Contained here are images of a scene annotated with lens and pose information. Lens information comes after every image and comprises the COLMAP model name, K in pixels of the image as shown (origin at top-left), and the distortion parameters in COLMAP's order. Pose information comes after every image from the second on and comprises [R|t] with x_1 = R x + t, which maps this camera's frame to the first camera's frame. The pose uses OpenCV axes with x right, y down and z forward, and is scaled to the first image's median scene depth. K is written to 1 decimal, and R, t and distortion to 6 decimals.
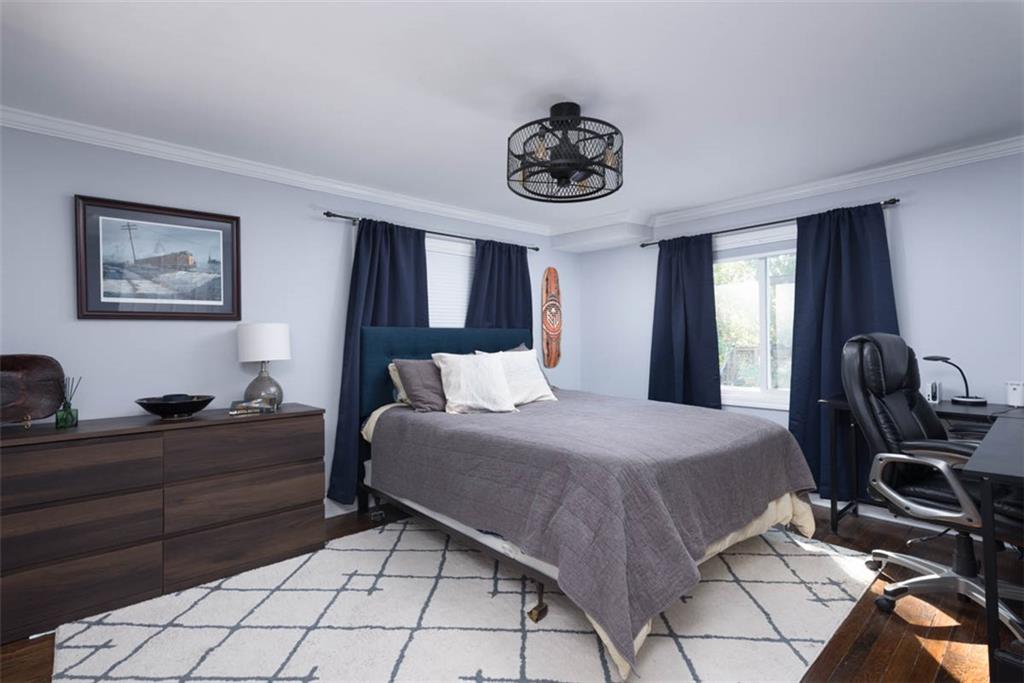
lens RADIAL K [[482.9, 0, 525.9], [0, 482.9, 342.3], [0, 0, 1]] dist [-0.001929, -0.000092]
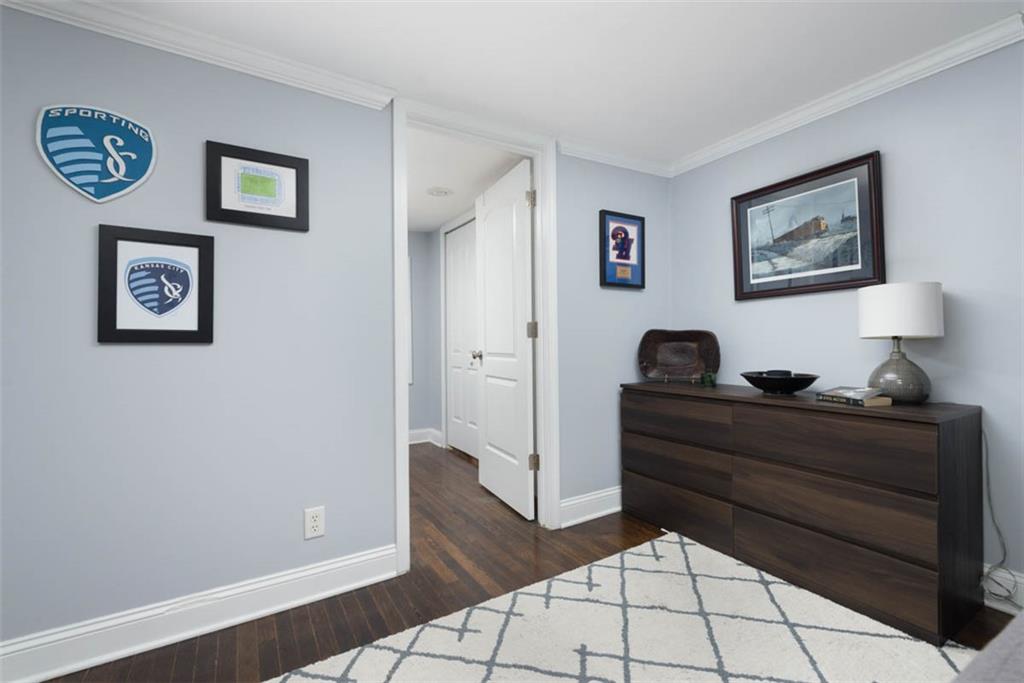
lens RADIAL K [[444.5, 0, 509.3], [0, 444.5, 339.1], [0, 0, 1]] dist [0.003781, 0.000240]
pose [[-0.212086, 0.000325, -0.977251, 0.269915], [0.011101, 0.999936, -0.002076, 0.042960], [0.977188, -0.011289, -0.212077, 0.671617]]
